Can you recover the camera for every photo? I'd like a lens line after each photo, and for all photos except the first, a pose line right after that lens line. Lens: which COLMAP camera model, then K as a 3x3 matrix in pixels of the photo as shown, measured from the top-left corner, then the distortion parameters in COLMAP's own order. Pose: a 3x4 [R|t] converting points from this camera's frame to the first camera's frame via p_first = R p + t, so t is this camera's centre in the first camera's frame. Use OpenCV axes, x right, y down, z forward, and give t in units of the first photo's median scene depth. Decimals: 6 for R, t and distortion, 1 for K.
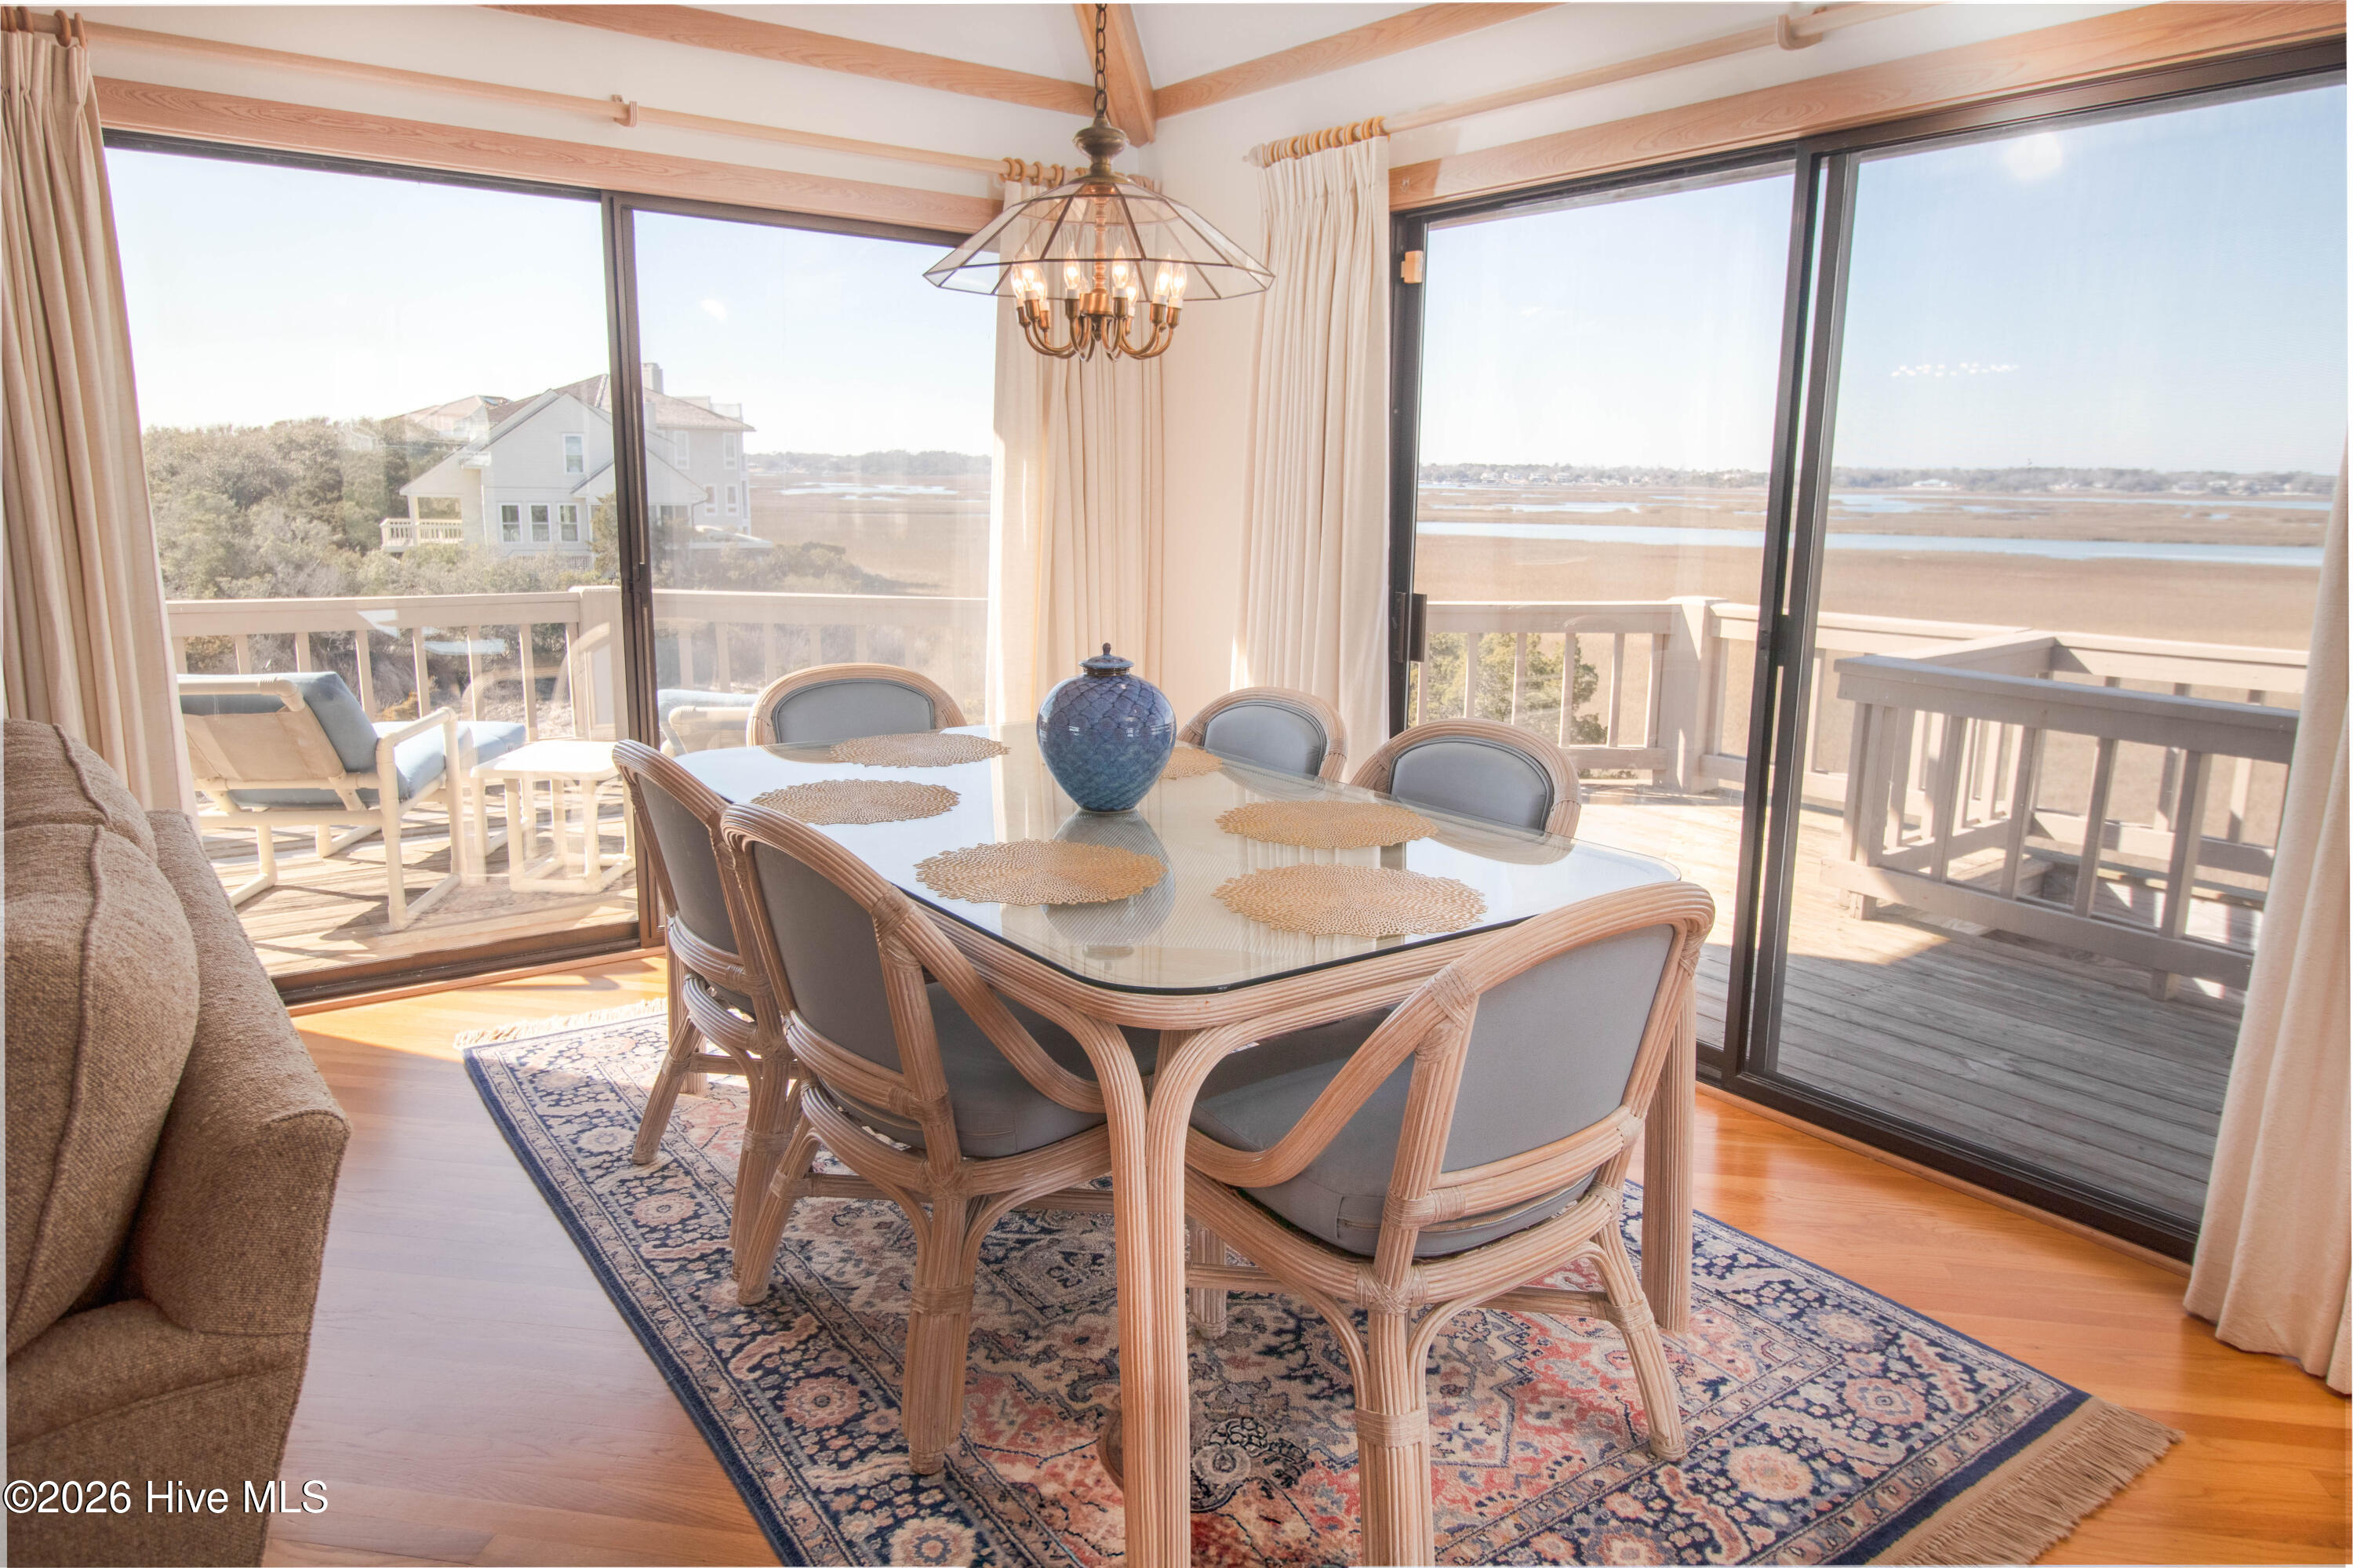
lens RADIAL K [[1540.0, 0, 1176.5], [0, 1540.0, 784.0], [0, 0, 1]] dist [0.000244, -0.003107]
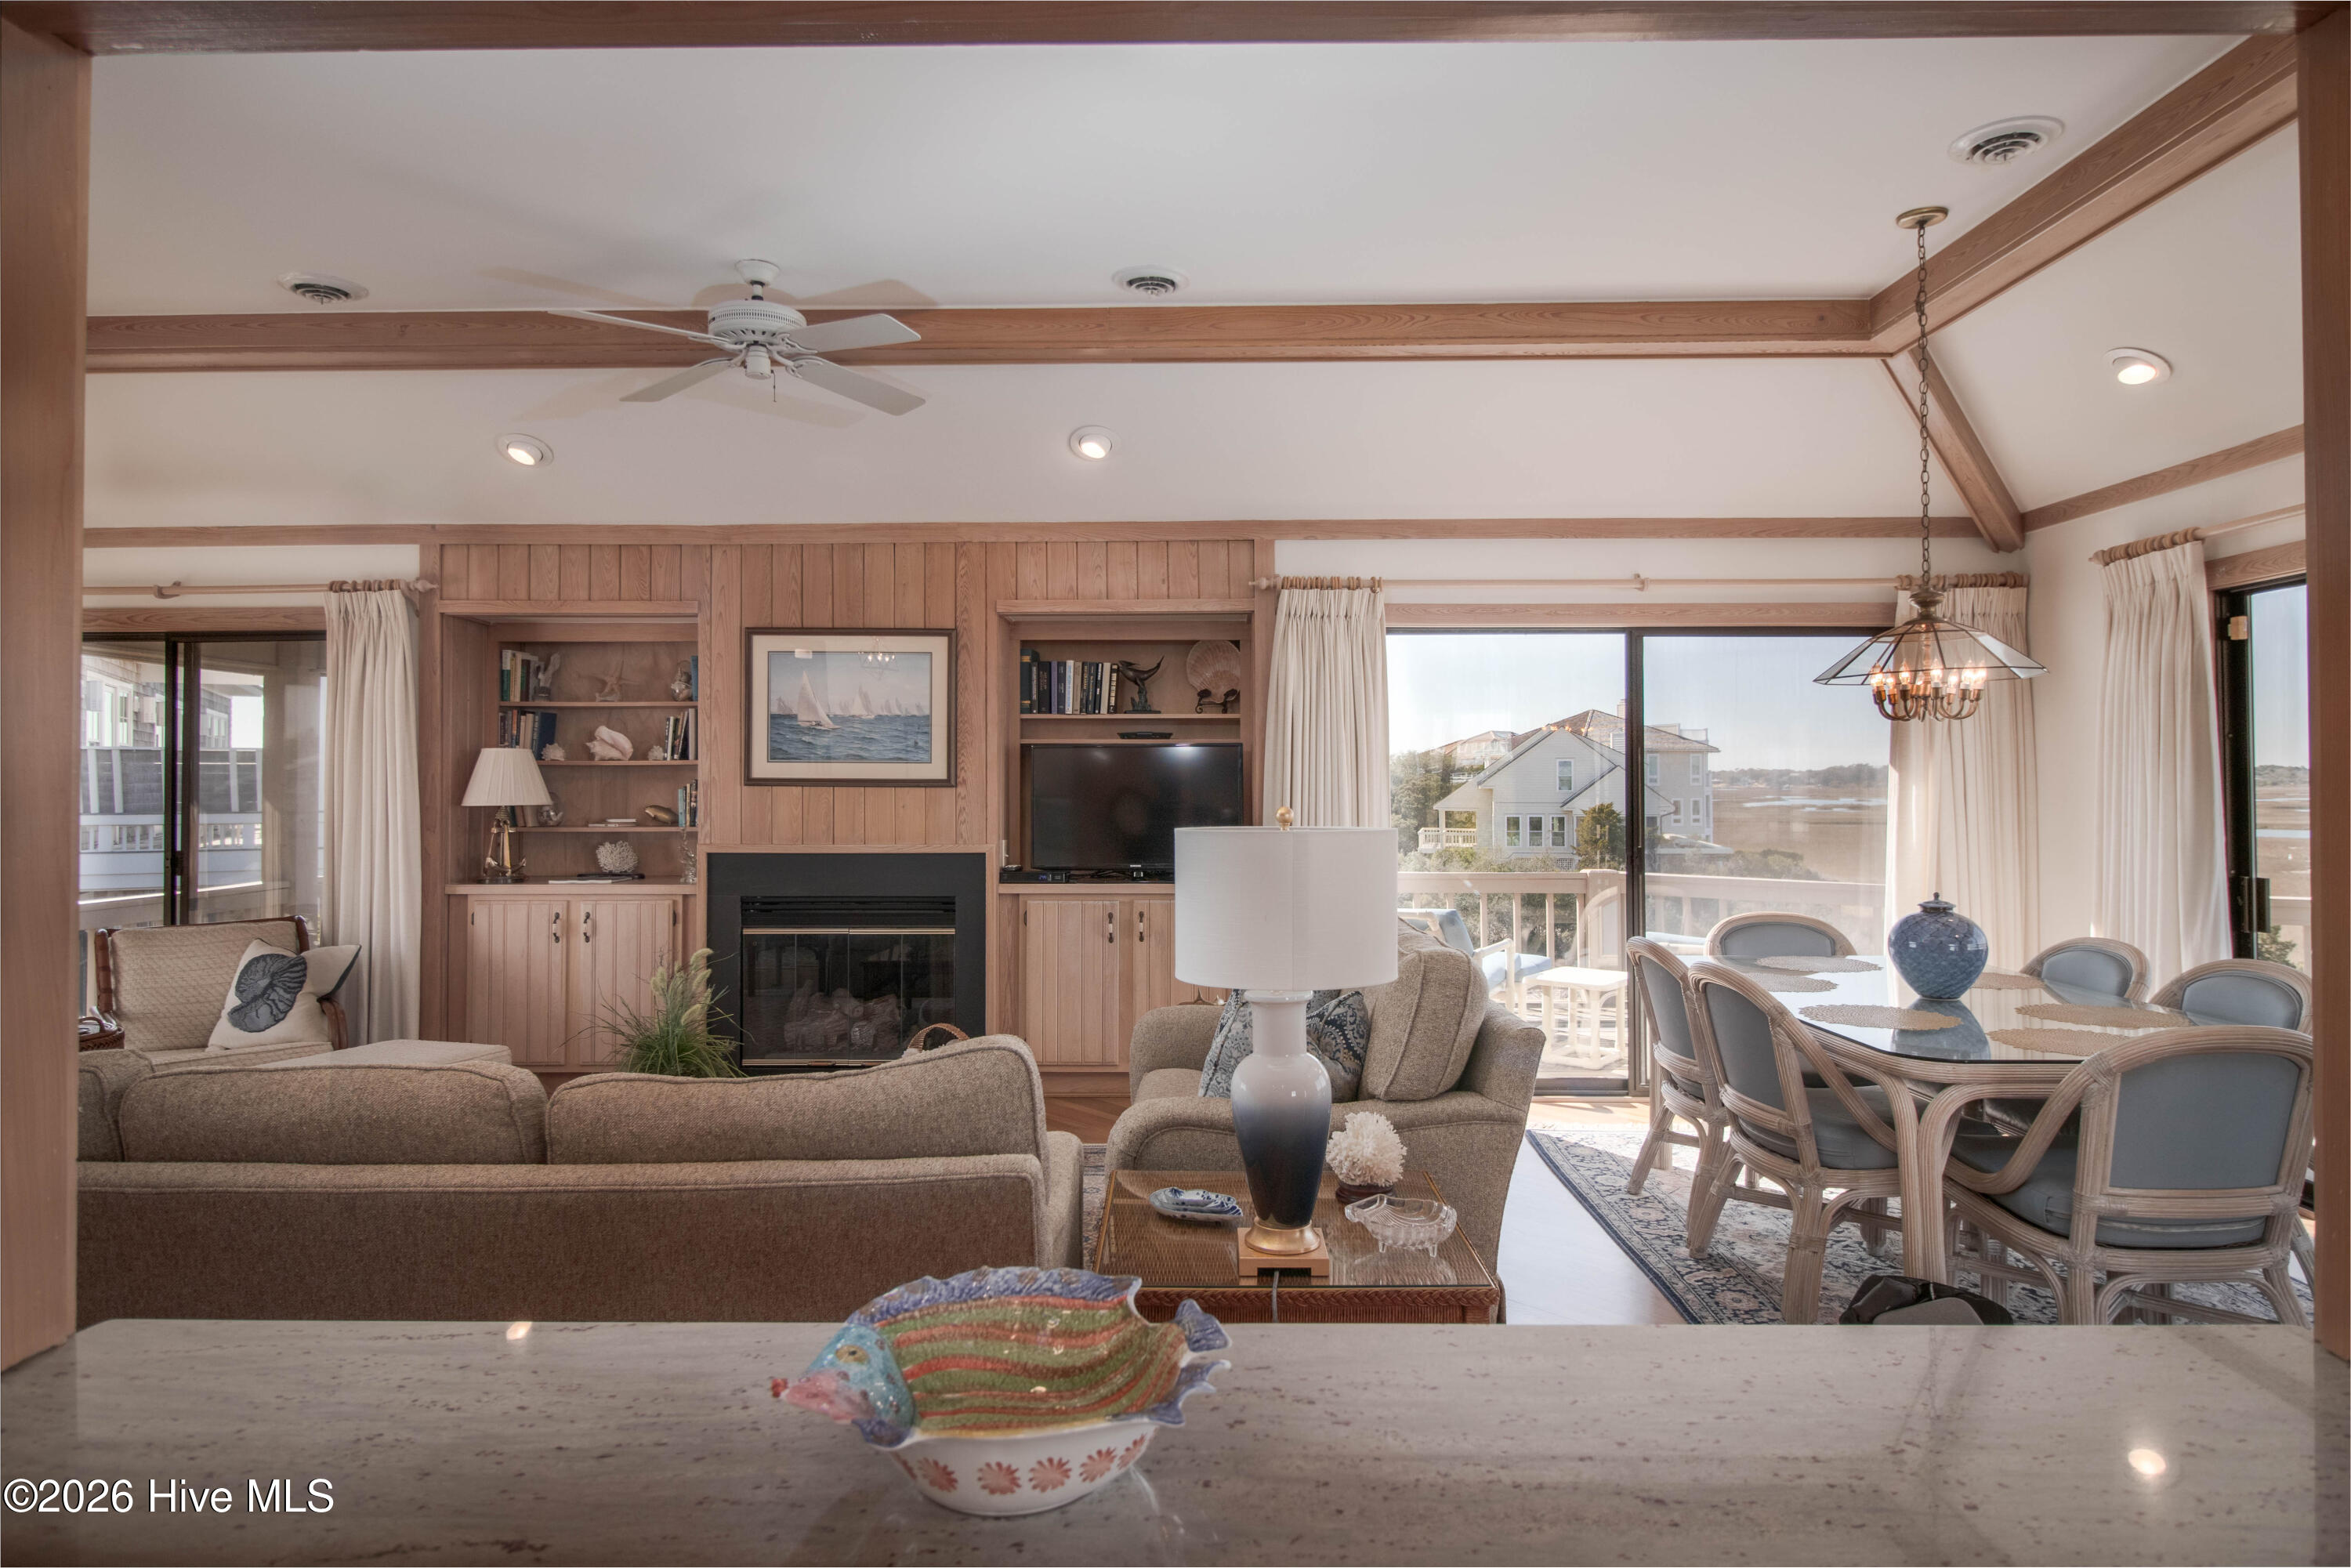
lens RADIAL K [[1434.7, 0, 1175.7], [0, 1434.7, 750.9], [0, 0, 1]] dist [0.000627, -0.000954]
pose [[0.811487, -0.030936, -0.583552, 0.149848], [-0.100437, 0.976355, -0.191426, 0.104024], [0.575675, 0.213950, 0.789192, -0.531138]]
